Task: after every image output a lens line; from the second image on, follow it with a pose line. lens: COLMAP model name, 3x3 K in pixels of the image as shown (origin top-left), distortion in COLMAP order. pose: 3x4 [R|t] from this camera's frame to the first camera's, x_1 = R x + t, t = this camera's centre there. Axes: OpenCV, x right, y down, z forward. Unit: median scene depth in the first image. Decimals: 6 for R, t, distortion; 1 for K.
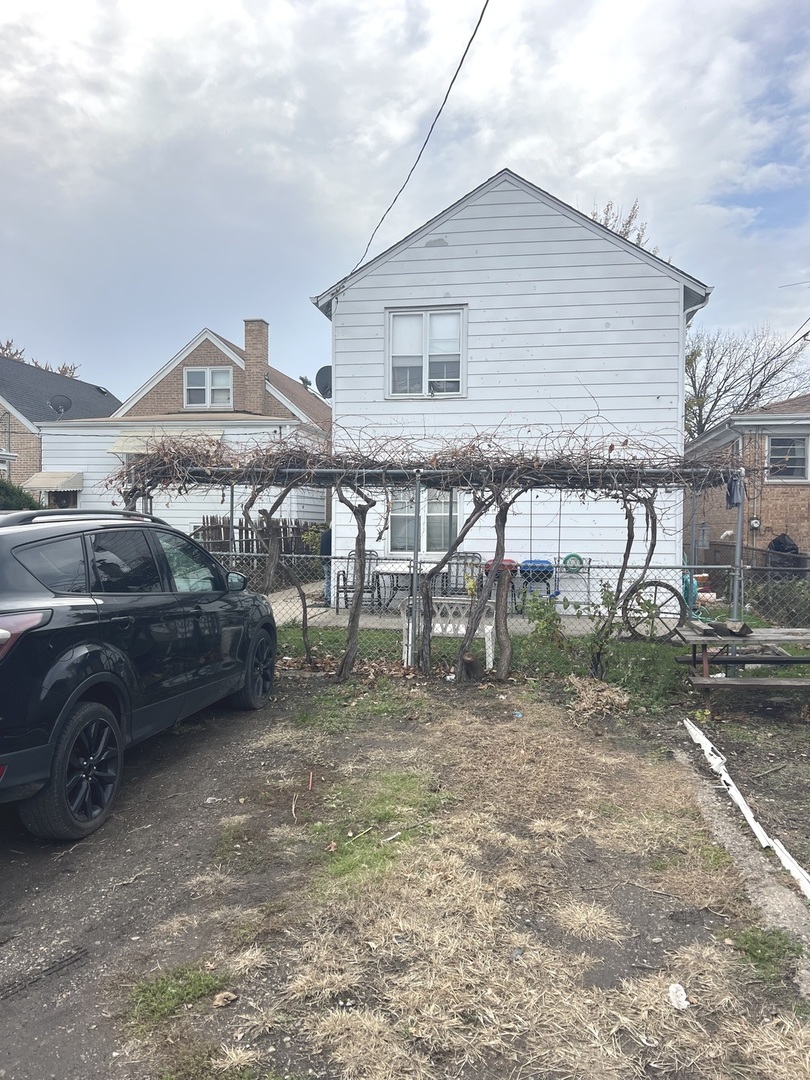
lens RADIAL K [[808.0, 0, 406.5], [0, 808.0, 541.0], [0, 0, 1]] dist [0.051812, -0.061132]
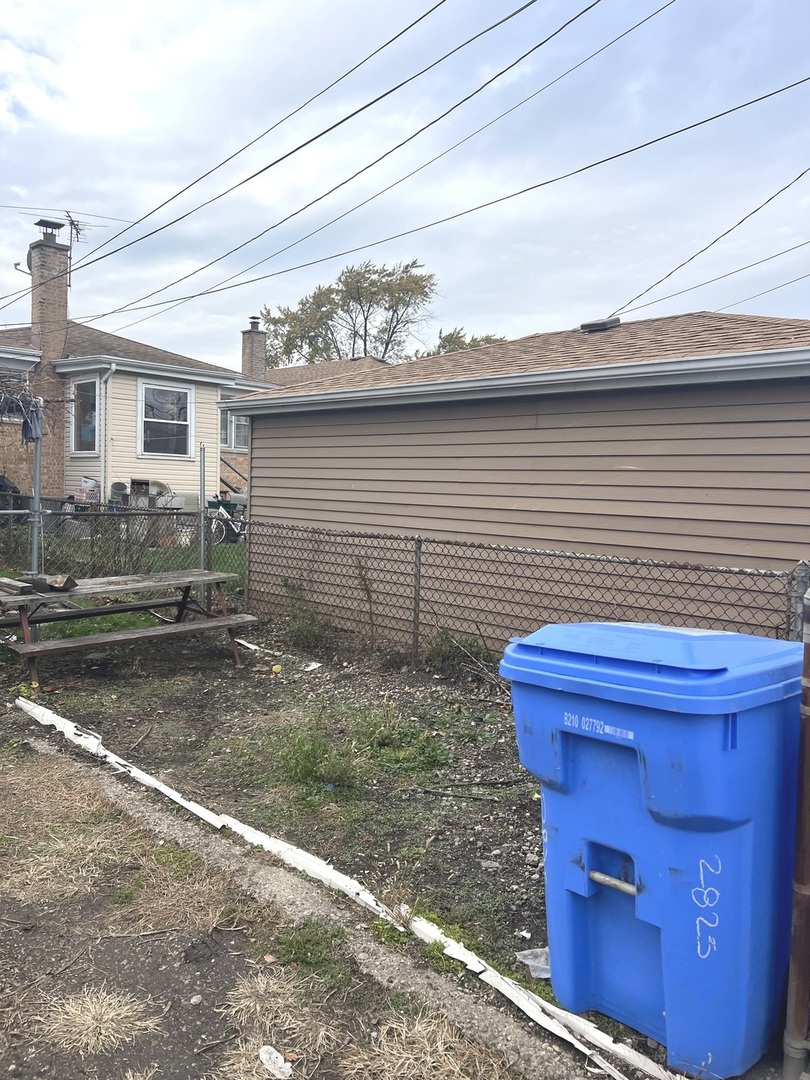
lens RADIAL K [[808.0, 0, 407.4], [0, 808.0, 541.9], [0, 0, 1]] dist [0.051812, -0.061132]
pose [[0.570935, -0.041168, 0.819962, -0.099758], [-0.016025, 0.997993, 0.061265, 0.005552], [-0.820839, -0.048119, 0.569130, 0.221661]]
